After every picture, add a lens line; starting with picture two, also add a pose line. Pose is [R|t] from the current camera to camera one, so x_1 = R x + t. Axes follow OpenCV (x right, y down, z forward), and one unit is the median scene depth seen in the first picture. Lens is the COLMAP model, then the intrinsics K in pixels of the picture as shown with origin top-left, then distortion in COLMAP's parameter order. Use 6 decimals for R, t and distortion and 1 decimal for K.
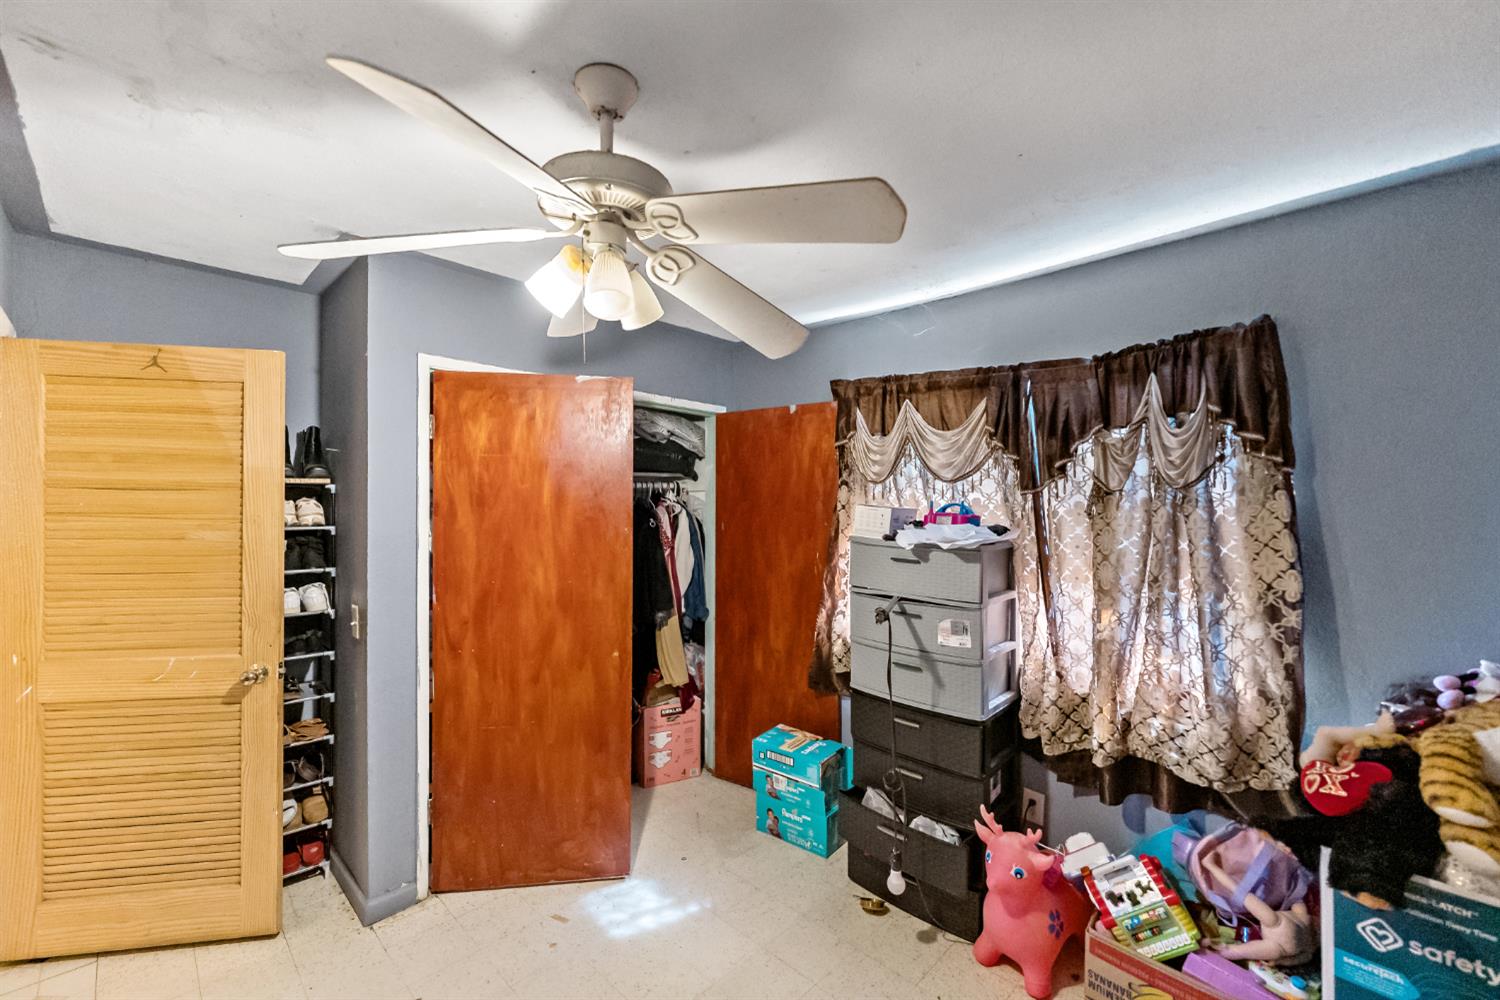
lens RADIAL K [[608.1, 0, 748.2], [0, 608.1, 503.7], [0, 0, 1]] dist [-0.001354, -0.000333]
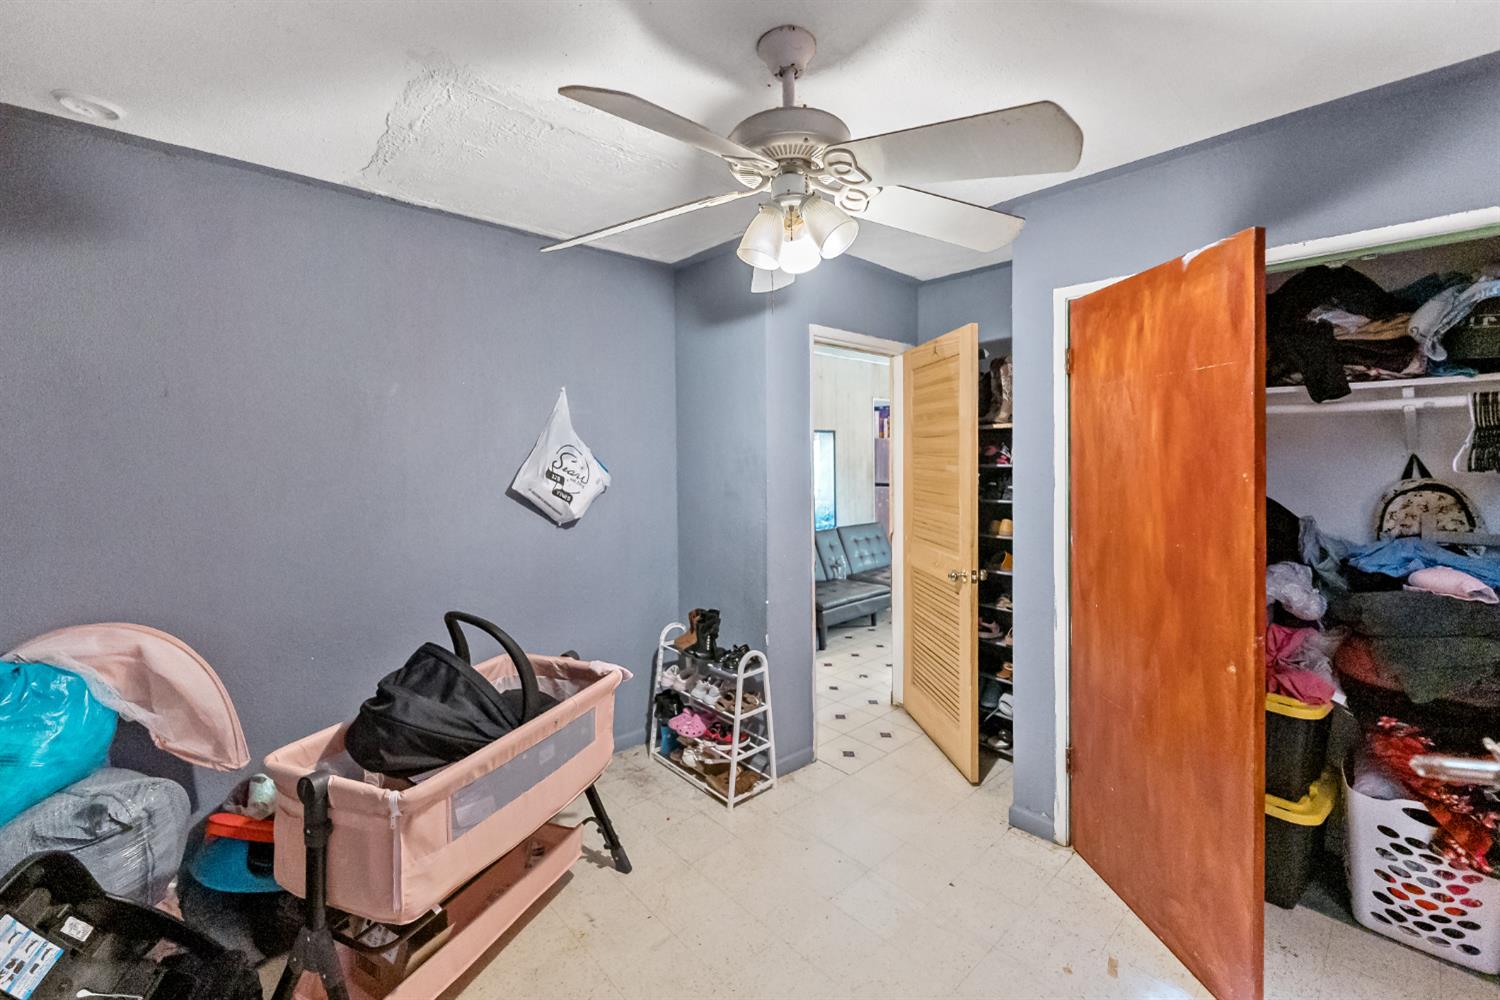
lens RADIAL K [[609.1, 0, 743.7], [0, 609.1, 462.0], [0, 0, 1]] dist [-0.000070, -0.000046]
pose [[-0.076441, 0.006373, -0.997054, 0.473521], [-0.001097, 0.999978, 0.006476, 0.026678], [0.997073, 0.001589, -0.076433, 0.552970]]
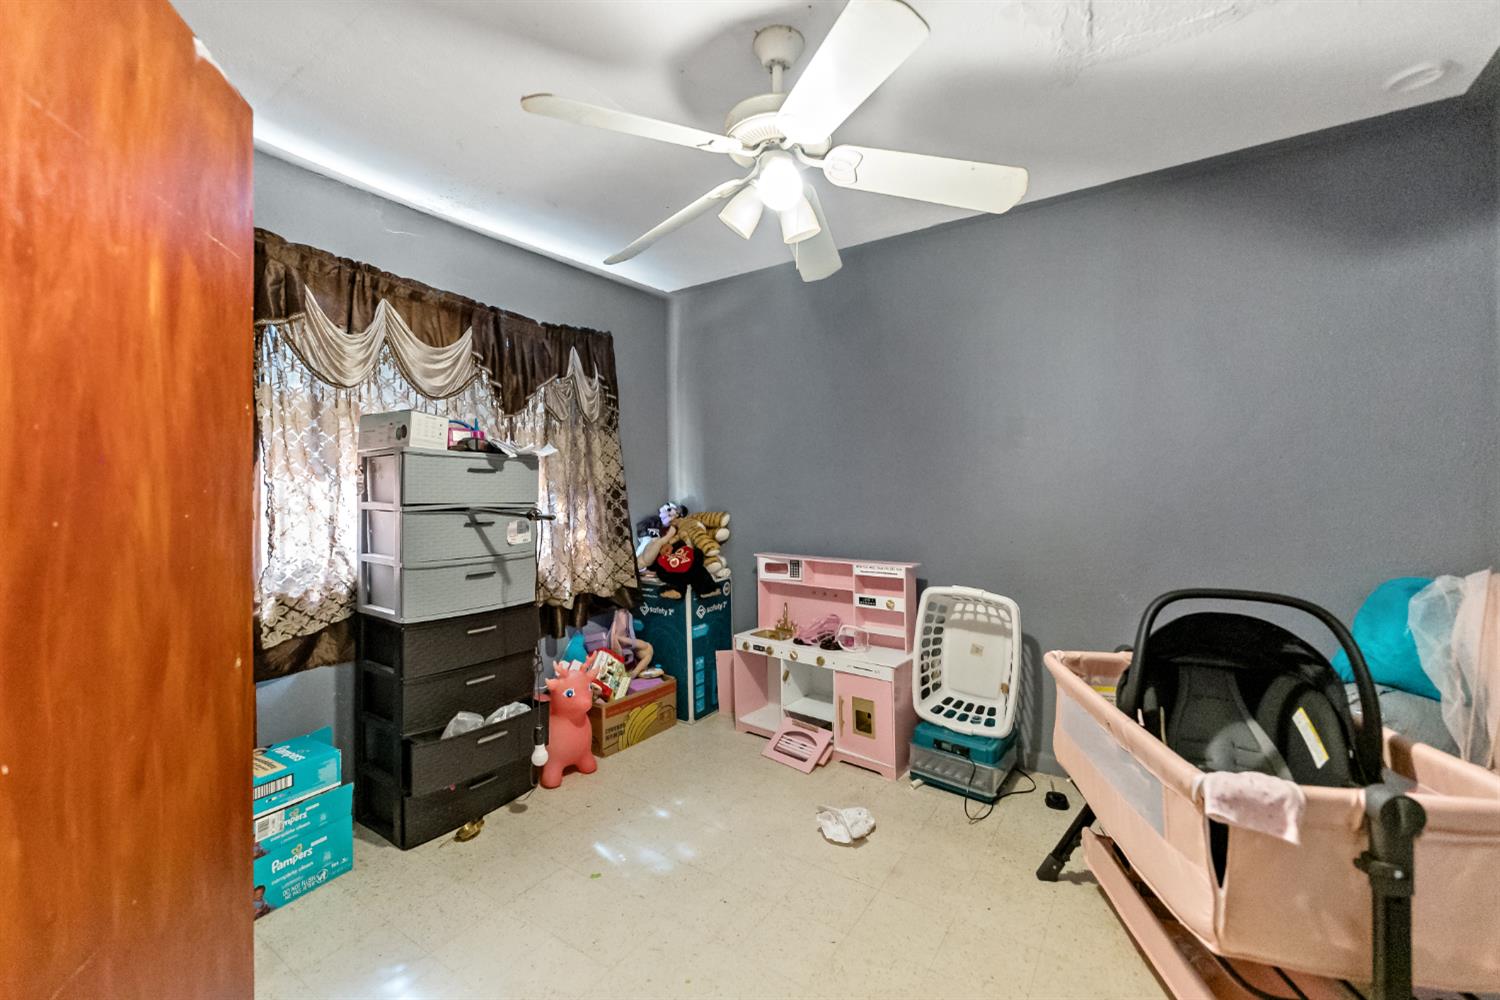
lens RADIAL K [[615.8, 0, 745.1], [0, 615.8, 487.5], [0, 0, 1]] dist [-0.001606, -0.000378]
pose [[-0.174843, -0.007749, 0.984566, -0.794145], [0.007819, 0.999927, 0.009259, 0.109899], [-0.984565, 0.009318, -0.174770, 0.708483]]
